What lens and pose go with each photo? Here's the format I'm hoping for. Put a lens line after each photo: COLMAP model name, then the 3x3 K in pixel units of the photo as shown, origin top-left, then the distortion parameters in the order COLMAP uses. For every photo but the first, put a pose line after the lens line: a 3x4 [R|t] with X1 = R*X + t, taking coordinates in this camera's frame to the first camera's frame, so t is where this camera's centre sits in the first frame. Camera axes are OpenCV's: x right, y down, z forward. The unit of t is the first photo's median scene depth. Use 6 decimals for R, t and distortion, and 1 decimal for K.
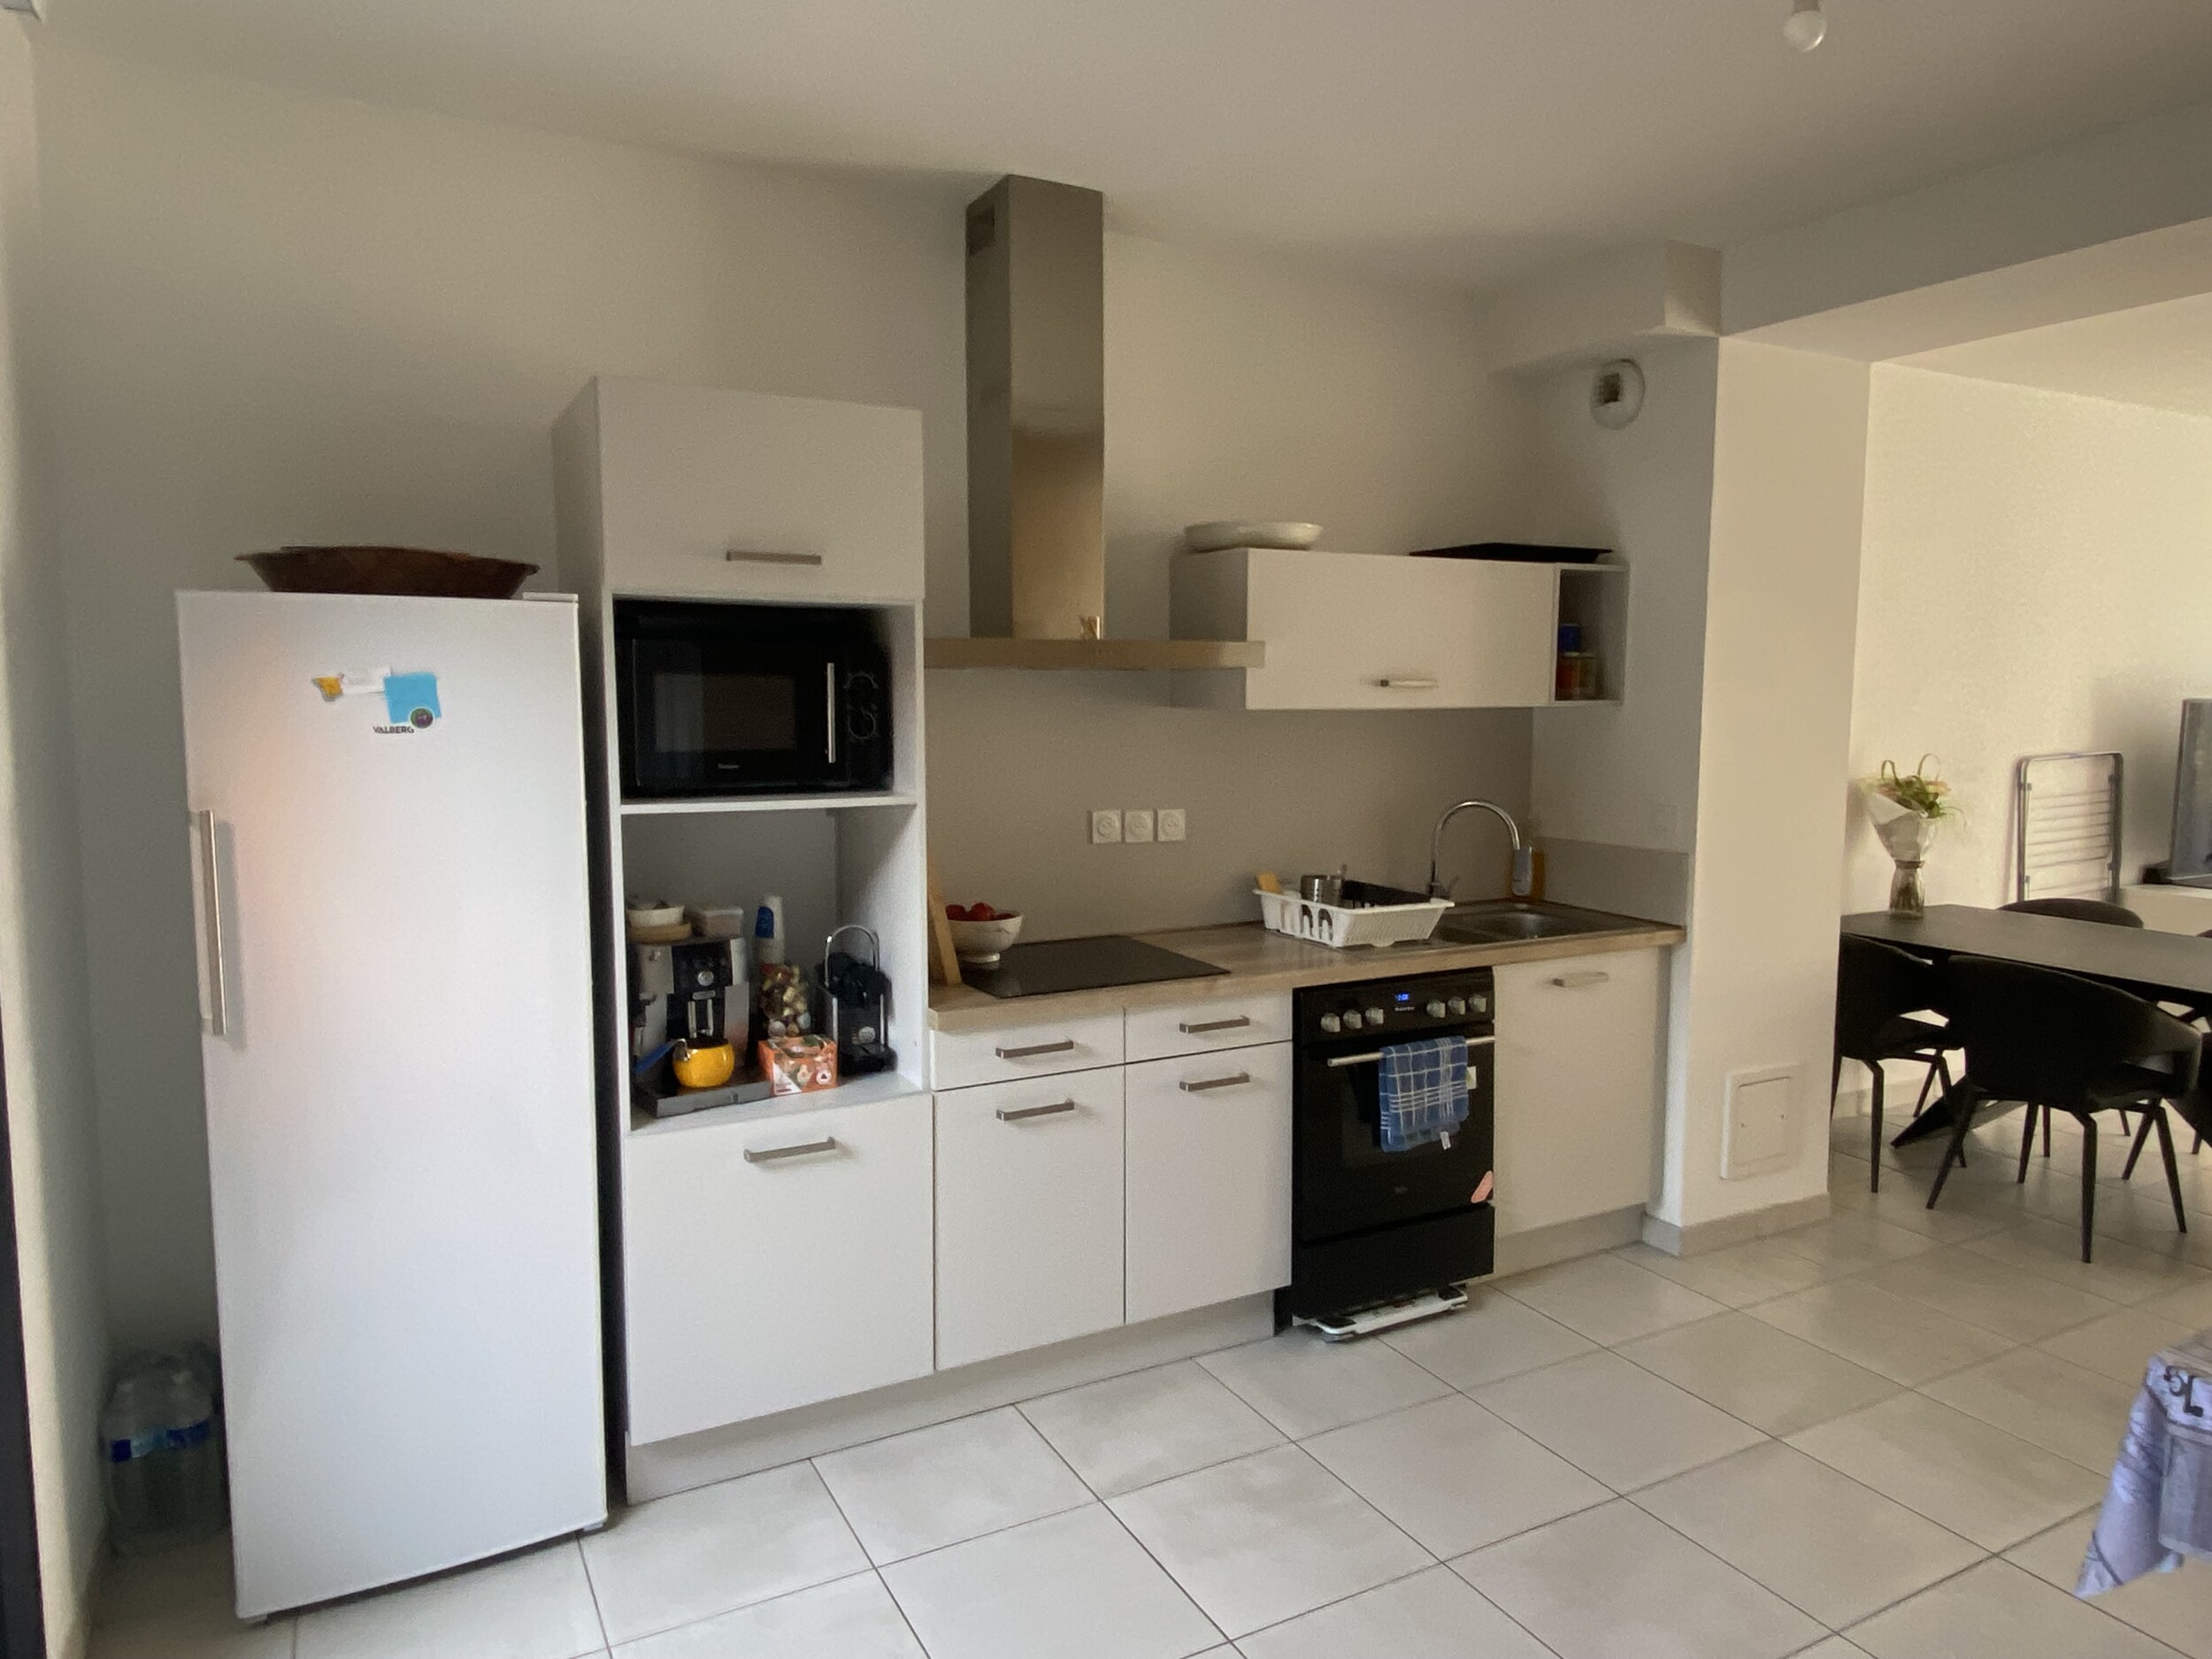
lens RADIAL K [[1421.9, 0, 1106.0], [0, 1421.9, 829.5], [0, 0, 1]] dist [-0.001321, -0.000108]
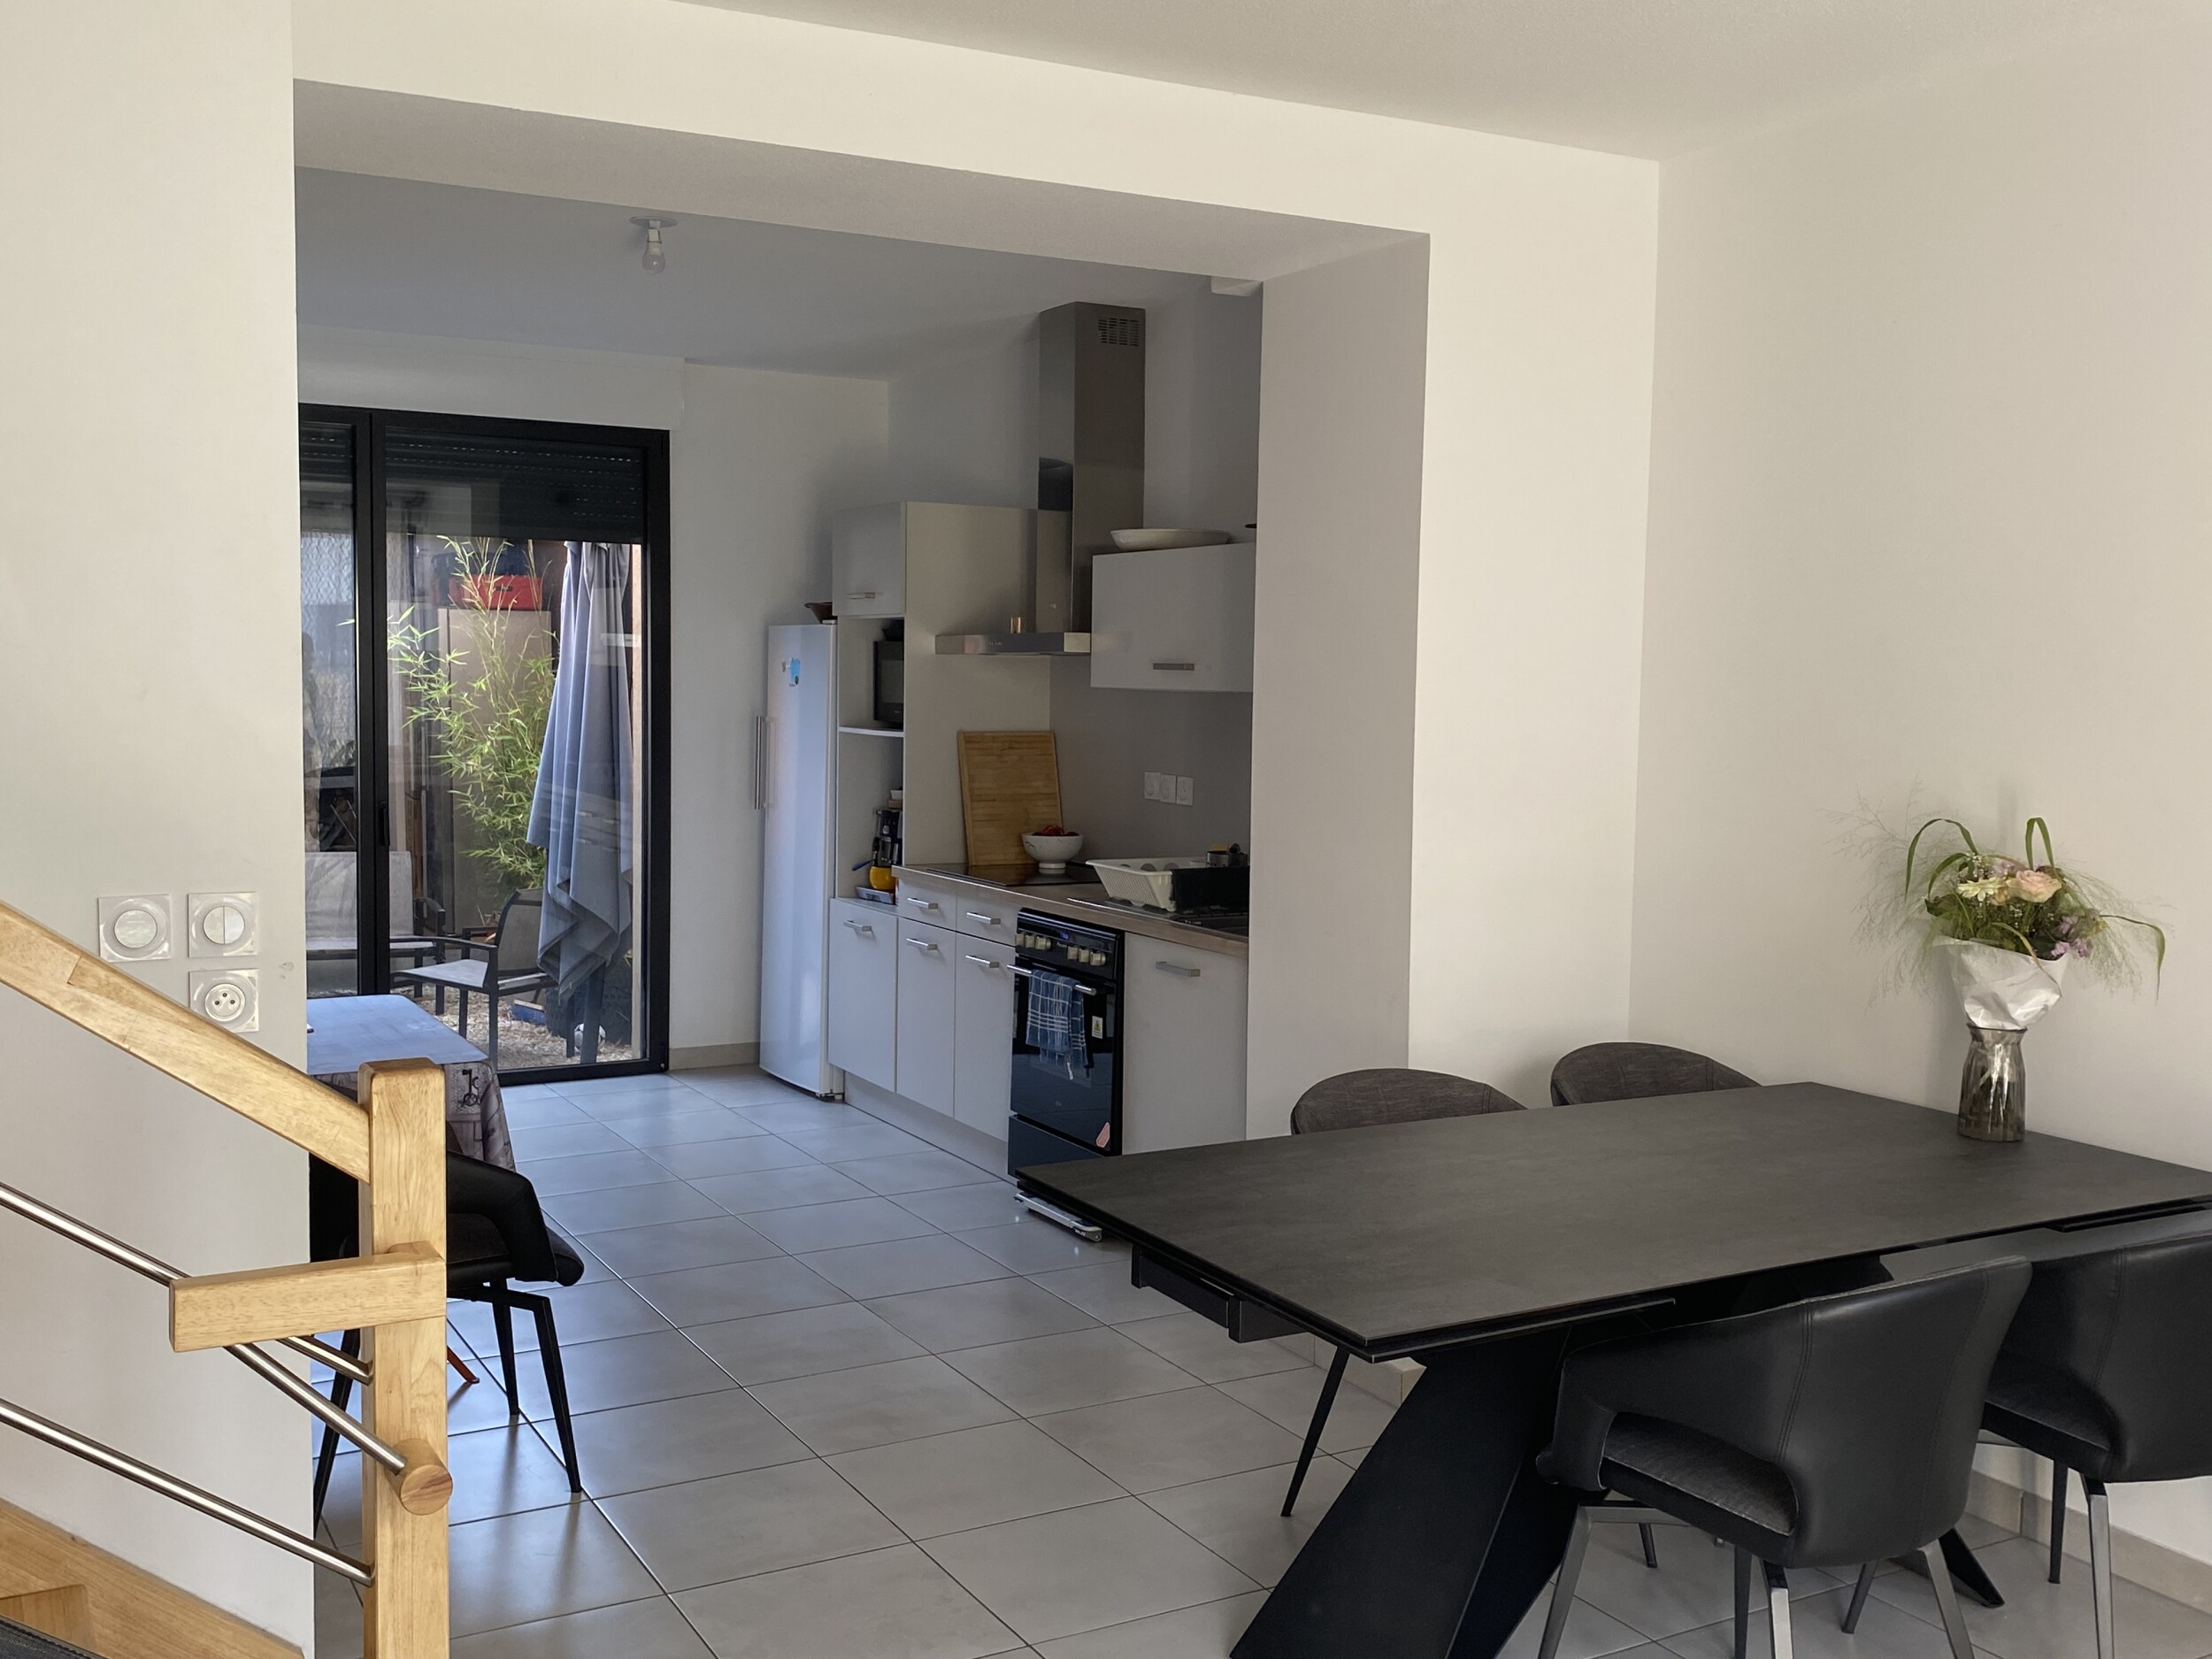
lens RADIAL K [[2123.7, 0, 1106.0], [0, 2123.7, 829.5], [0, 0, 1]] dist [0.002660, 0.000398]
pose [[0.018478, 0.071247, -0.997288, 1.874587], [-0.115749, 0.990904, 0.068646, -0.088509], [0.993107, 0.114166, 0.026557, 0.946396]]
